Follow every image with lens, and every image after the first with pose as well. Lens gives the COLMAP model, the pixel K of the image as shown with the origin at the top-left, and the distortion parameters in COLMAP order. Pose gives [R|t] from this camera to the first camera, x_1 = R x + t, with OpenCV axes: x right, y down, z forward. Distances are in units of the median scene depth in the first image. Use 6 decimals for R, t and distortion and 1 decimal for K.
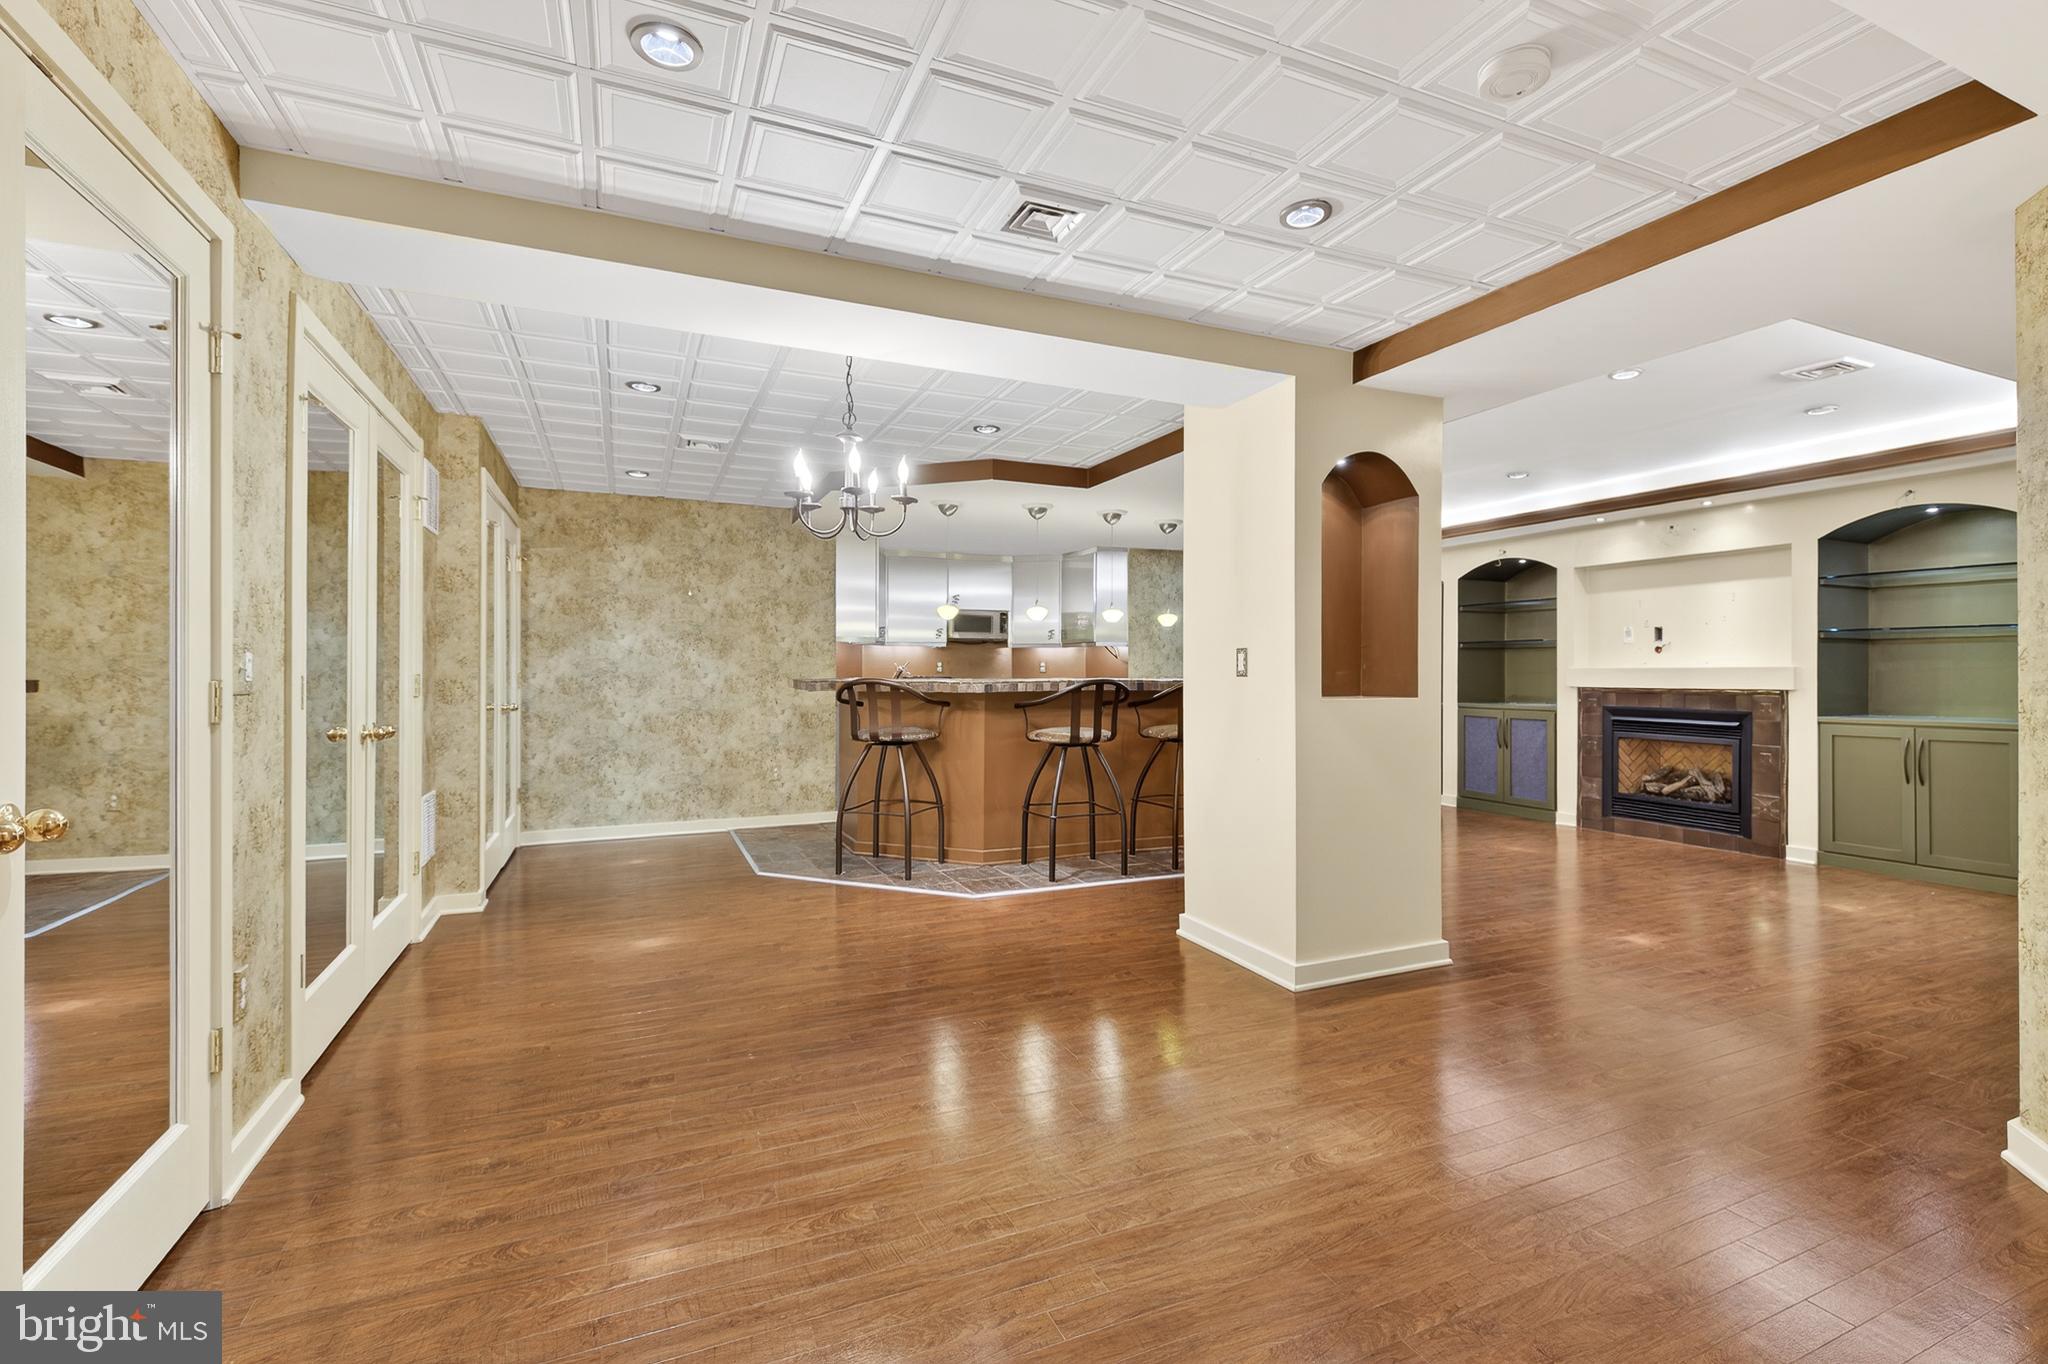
lens RADIAL K [[918.3, 0, 1032.4], [0, 918.3, 665.4], [0, 0, 1]] dist [0.001449, -0.000691]
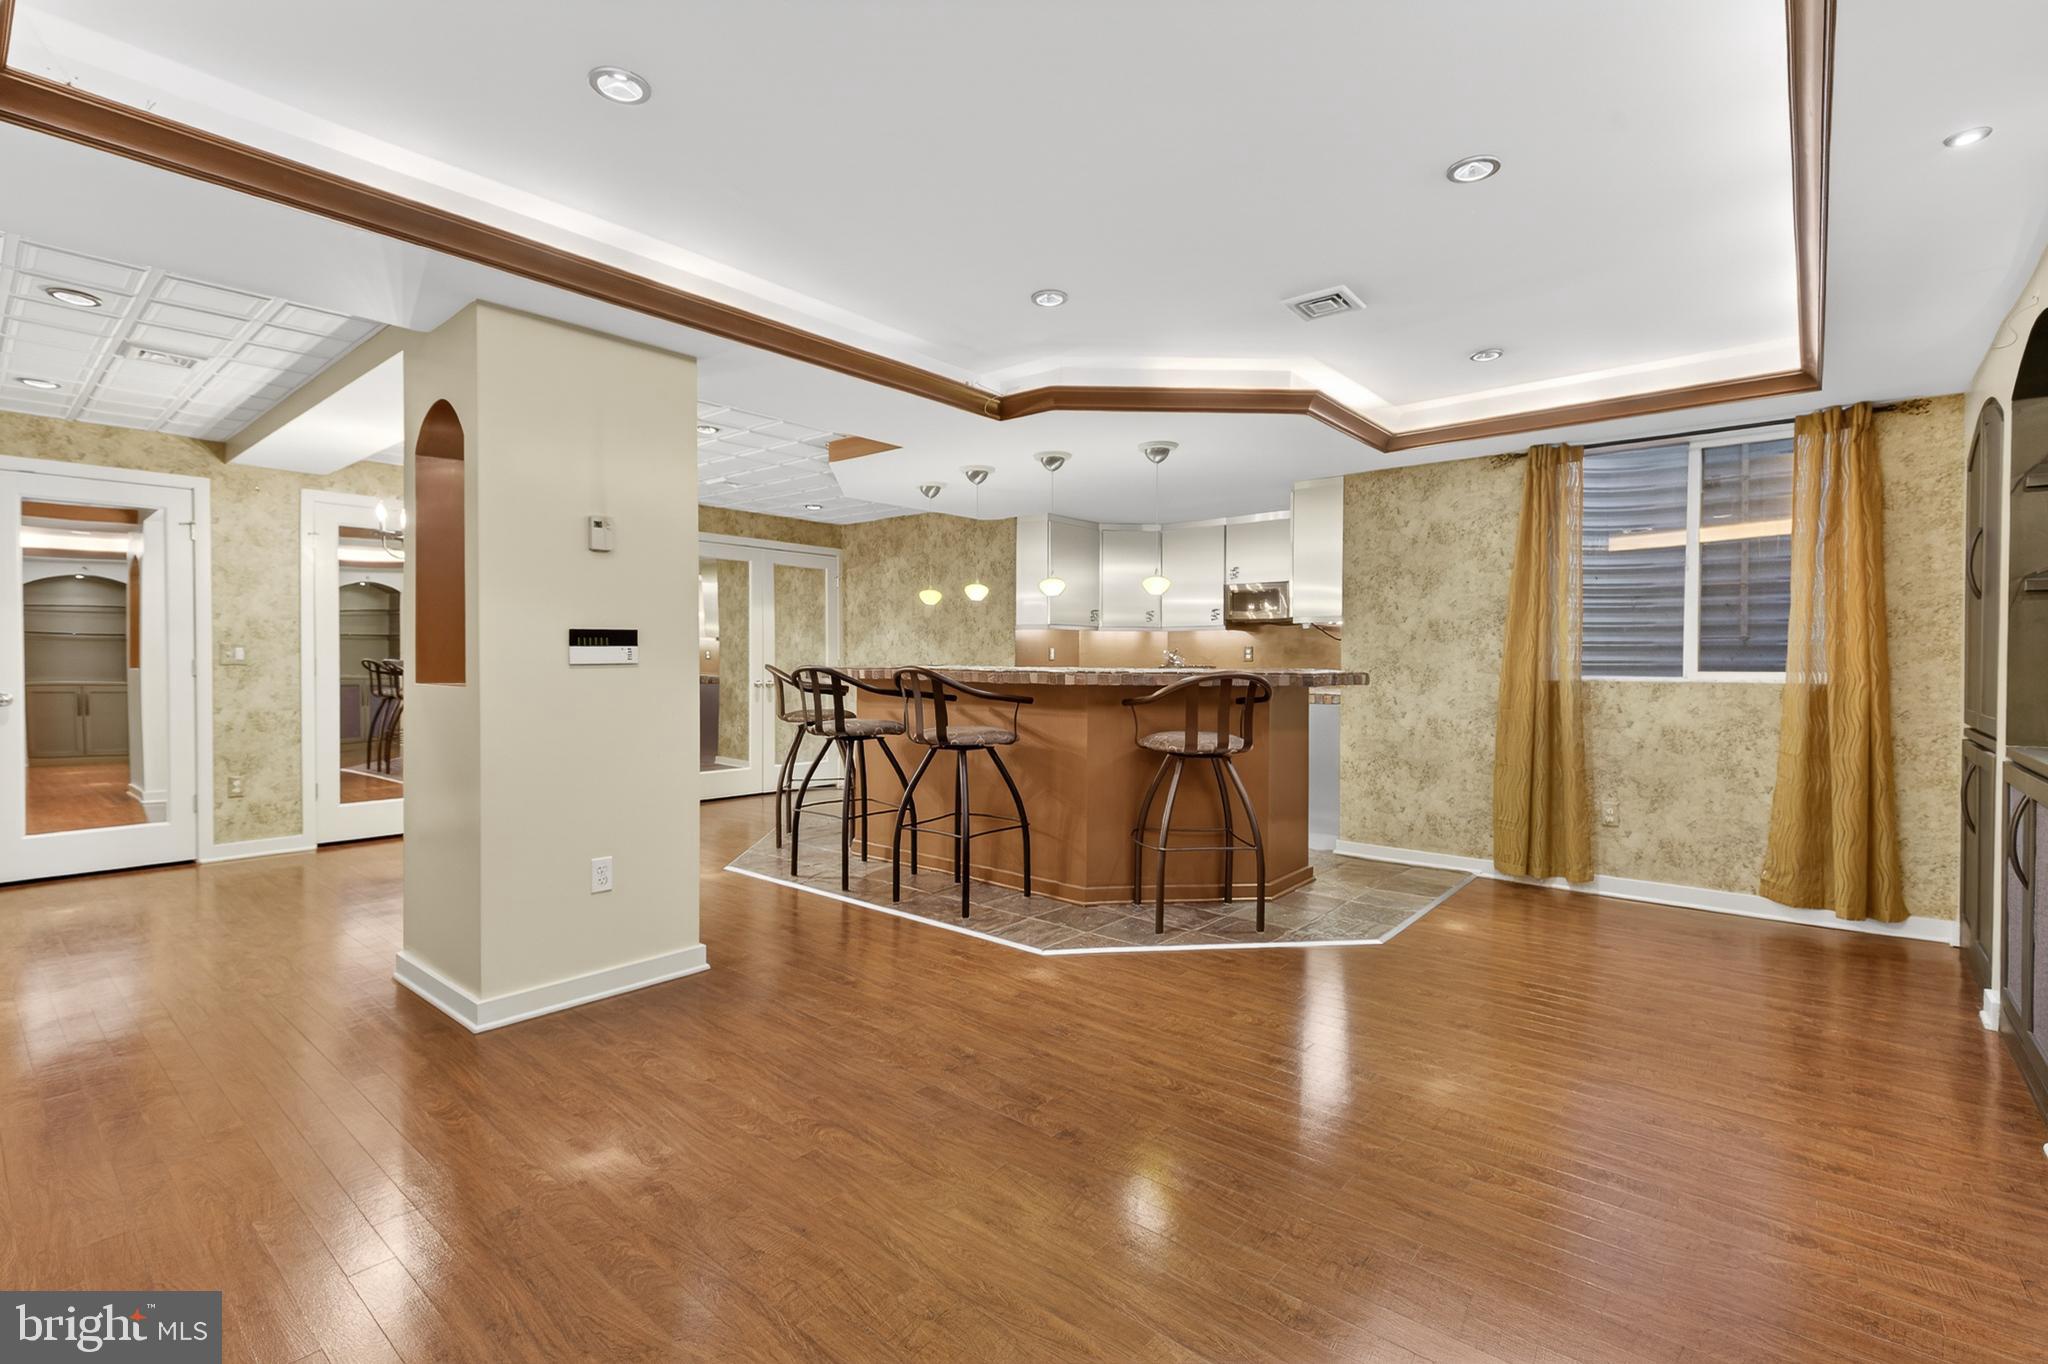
lens RADIAL K [[918.3, 0, 1032.4], [0, 918.3, 665.4], [0, 0, 1]] dist [0.001449, -0.000691]
pose [[0.435545, 0.001927, -0.900165, 0.700785], [0.001995, 0.999993, 0.003105, 0.009141], [0.900165, -0.003148, 0.435538, 0.580130]]
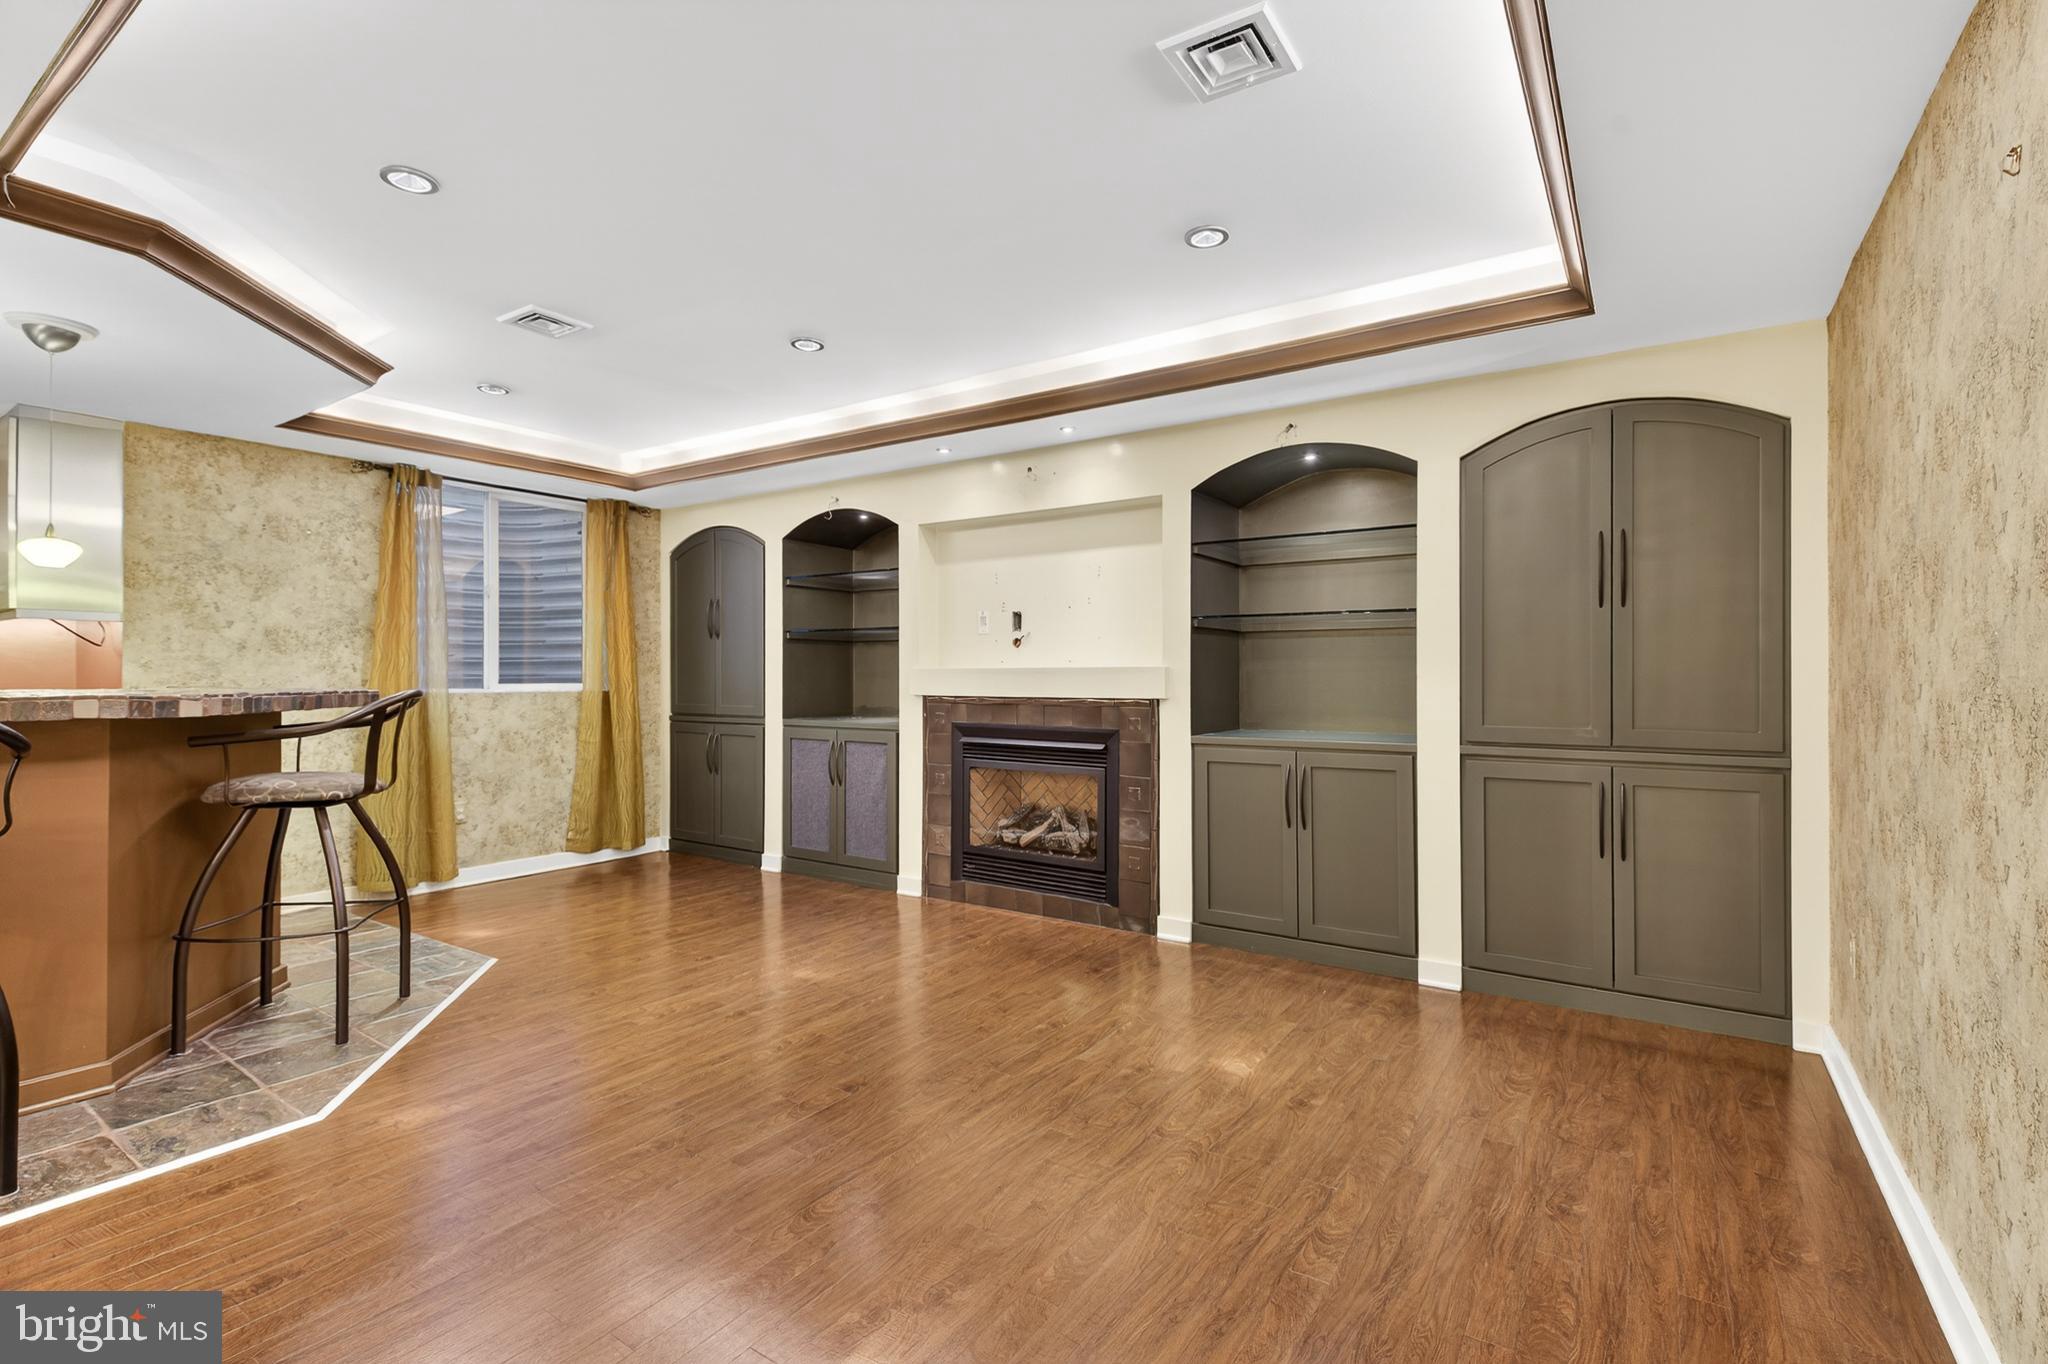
lens RADIAL K [[918.3, 0, 1032.4], [0, 918.3, 665.4], [0, 0, 1]] dist [0.001449, -0.000691]
pose [[0.846246, 0.004768, 0.532771, 0.311817], [-0.002235, 0.999983, -0.005399, 0.004403], [-0.532787, 0.003378, 0.846242, 0.389735]]
